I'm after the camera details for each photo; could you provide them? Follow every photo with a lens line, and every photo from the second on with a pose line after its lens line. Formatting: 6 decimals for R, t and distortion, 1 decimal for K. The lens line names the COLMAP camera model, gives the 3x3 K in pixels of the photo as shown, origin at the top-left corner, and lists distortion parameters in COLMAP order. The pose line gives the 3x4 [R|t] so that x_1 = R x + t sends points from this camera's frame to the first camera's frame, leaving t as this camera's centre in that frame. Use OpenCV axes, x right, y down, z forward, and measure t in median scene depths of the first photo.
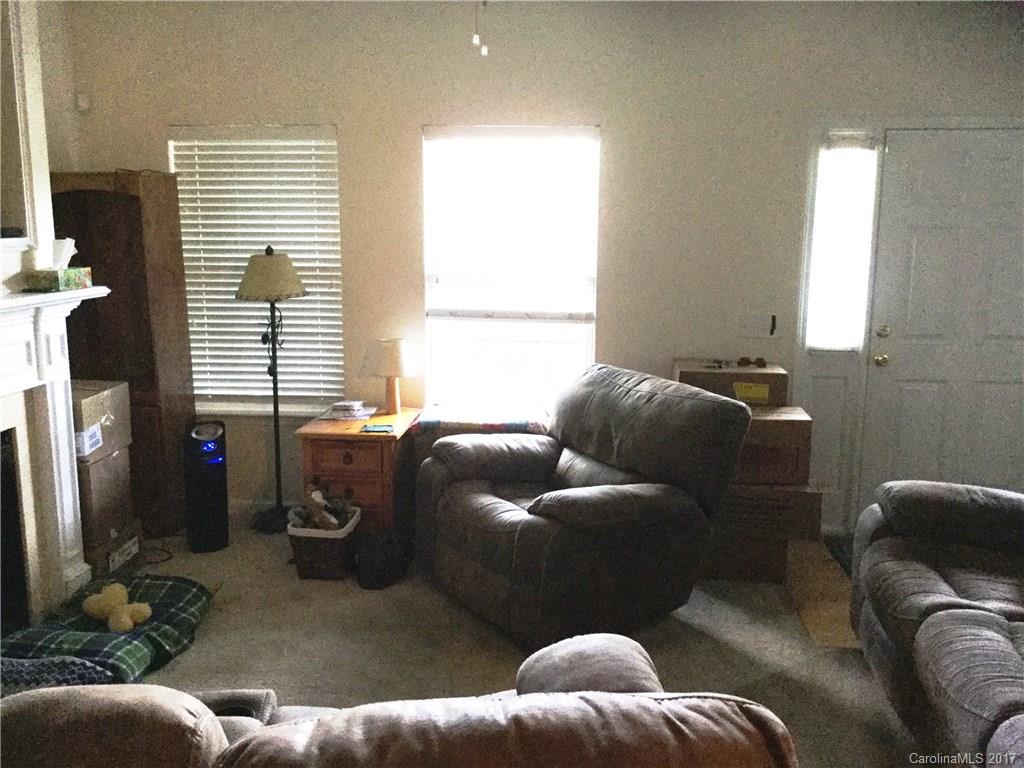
lens RADIAL K [[928.5, 0, 512.0], [0, 928.5, 384.0], [0, 0, 1]] dist [0.003463, 0.001602]
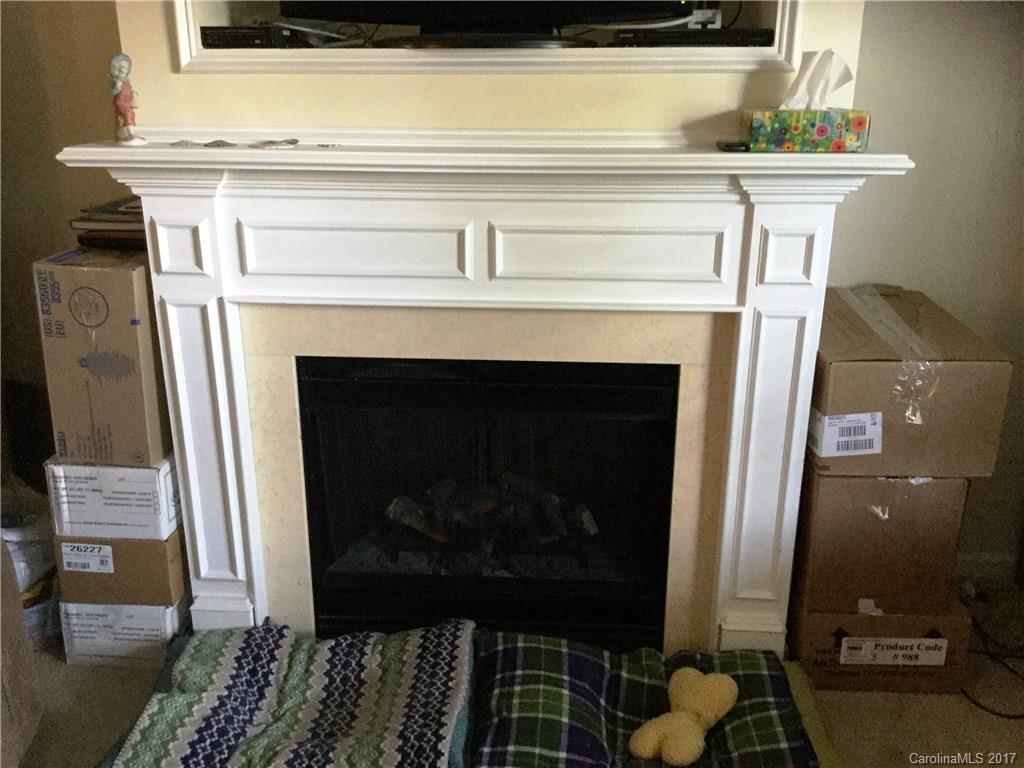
lens RADIAL K [[928.5, 0, 512.0], [0, 928.5, 384.0], [0, 0, 1]] dist [0.003463, 0.001602]
pose [[0.013238, 0.331469, -0.943373, 0.050902], [-0.169700, 0.930514, 0.324569, -0.113510], [0.985407, 0.155794, 0.068568, 0.769993]]
